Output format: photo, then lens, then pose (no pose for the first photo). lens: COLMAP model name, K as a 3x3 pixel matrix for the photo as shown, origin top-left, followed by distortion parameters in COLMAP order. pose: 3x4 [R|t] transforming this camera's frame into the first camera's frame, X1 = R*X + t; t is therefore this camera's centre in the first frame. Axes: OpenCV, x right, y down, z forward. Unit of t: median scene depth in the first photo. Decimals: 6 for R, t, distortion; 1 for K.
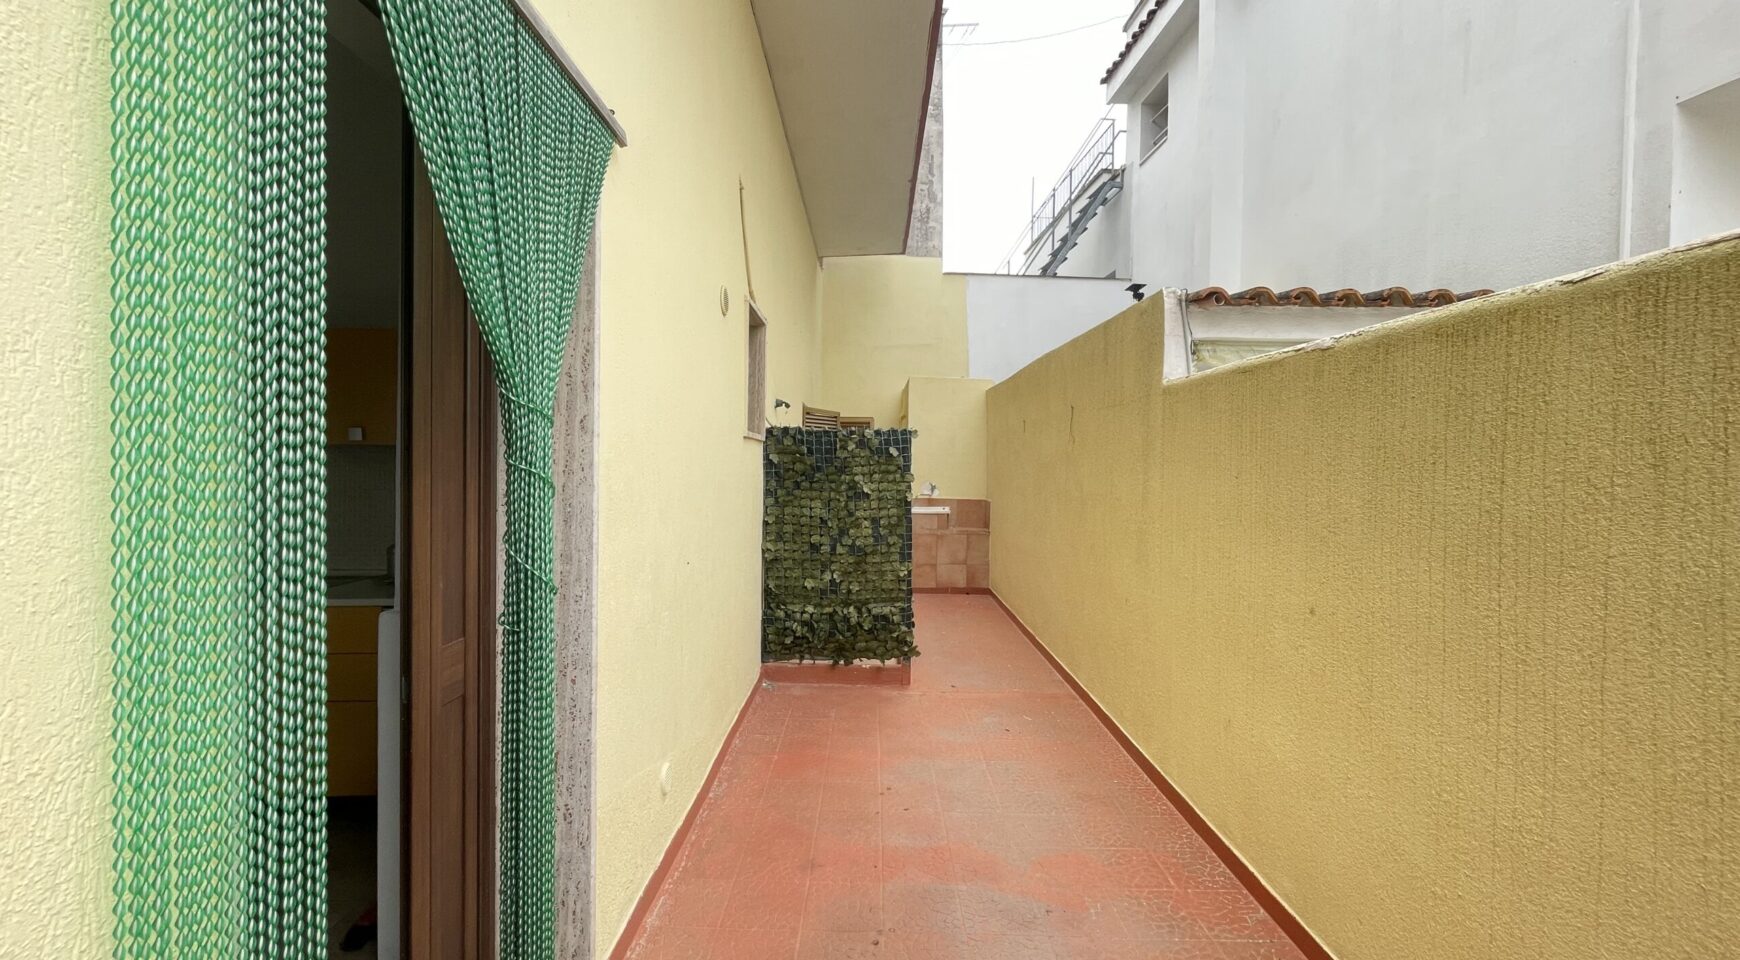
lens RADIAL K [[706.1, 0, 870.9], [0, 706.1, 481.7], [0, 0, 1]] dist [-0.002790, -0.000424]
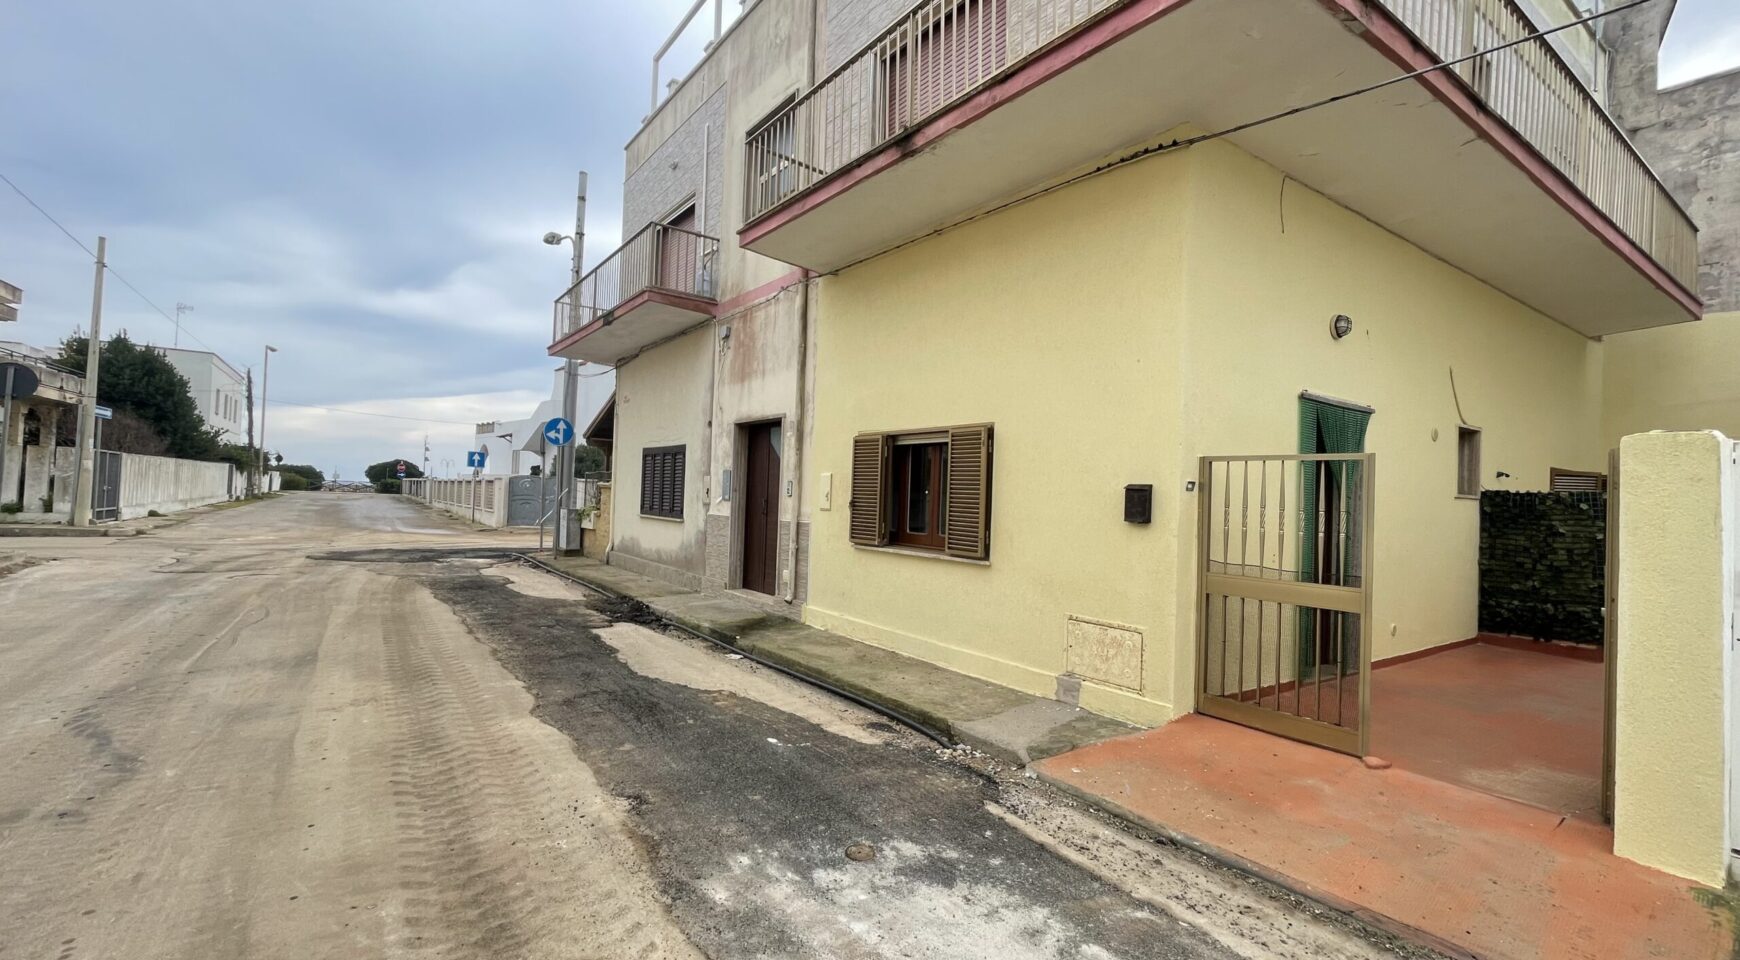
lens RADIAL K [[706.1, 0, 870.9], [0, 706.1, 481.7], [0, 0, 1]] dist [-0.002790, -0.000424]
pose [[0.541485, -0.012479, -0.840618, 0.475860], [-0.040994, 0.998309, -0.041226, 0.030489], [0.839710, 0.056783, 0.540057, -1.135215]]
